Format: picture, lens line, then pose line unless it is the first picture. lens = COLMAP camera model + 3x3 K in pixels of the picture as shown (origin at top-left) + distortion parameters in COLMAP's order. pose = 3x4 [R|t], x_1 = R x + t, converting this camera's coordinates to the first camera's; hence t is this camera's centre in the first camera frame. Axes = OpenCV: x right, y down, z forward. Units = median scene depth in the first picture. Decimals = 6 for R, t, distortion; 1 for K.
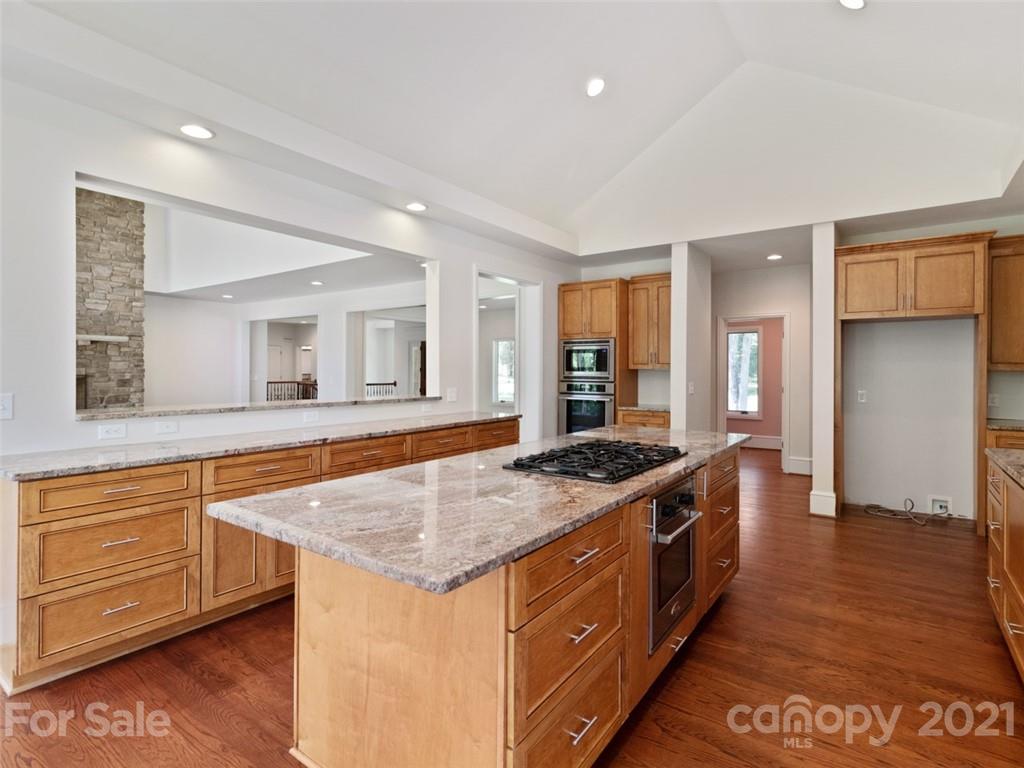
lens RADIAL K [[535.6, 0, 514.3], [0, 535.6, 368.4], [0, 0, 1]] dist [0.002848, 0.000265]
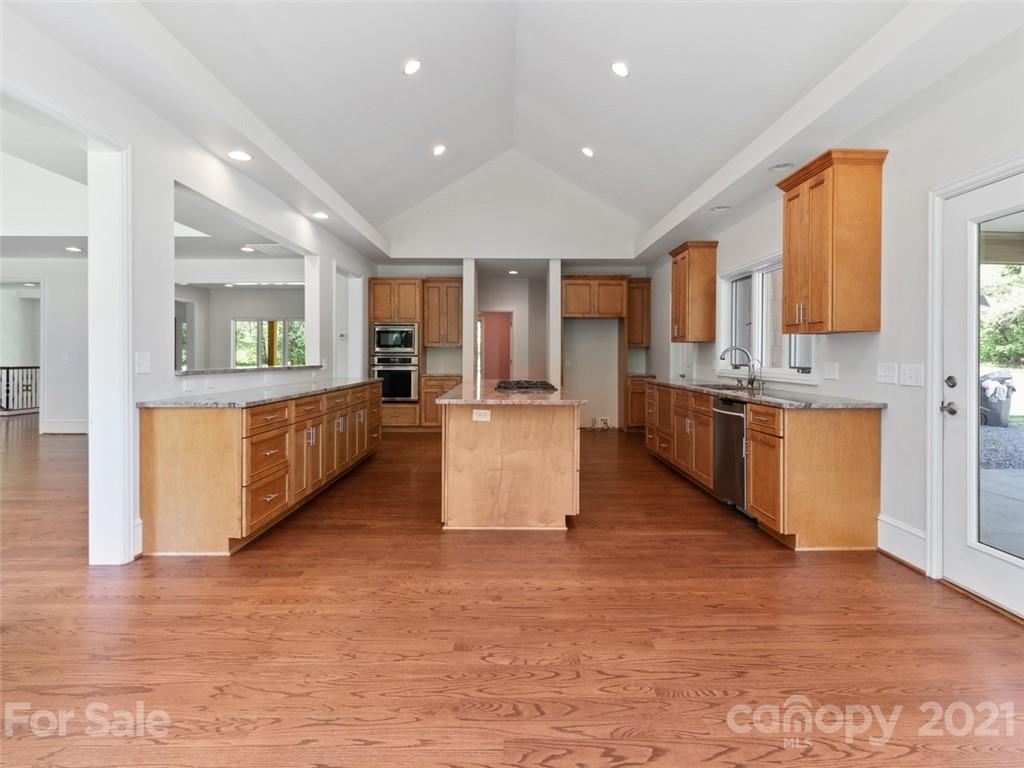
lens RADIAL K [[535.6, 0, 528.4], [0, 535.6, 352.8], [0, 0, 1]] dist [0.002848, 0.000265]
pose [[0.796922, 0.000097, 0.604082, -0.299522], [0.000579, 0.999999, -0.000924, 0.014668], [-0.604082, 0.001086, 0.796922, -0.169286]]
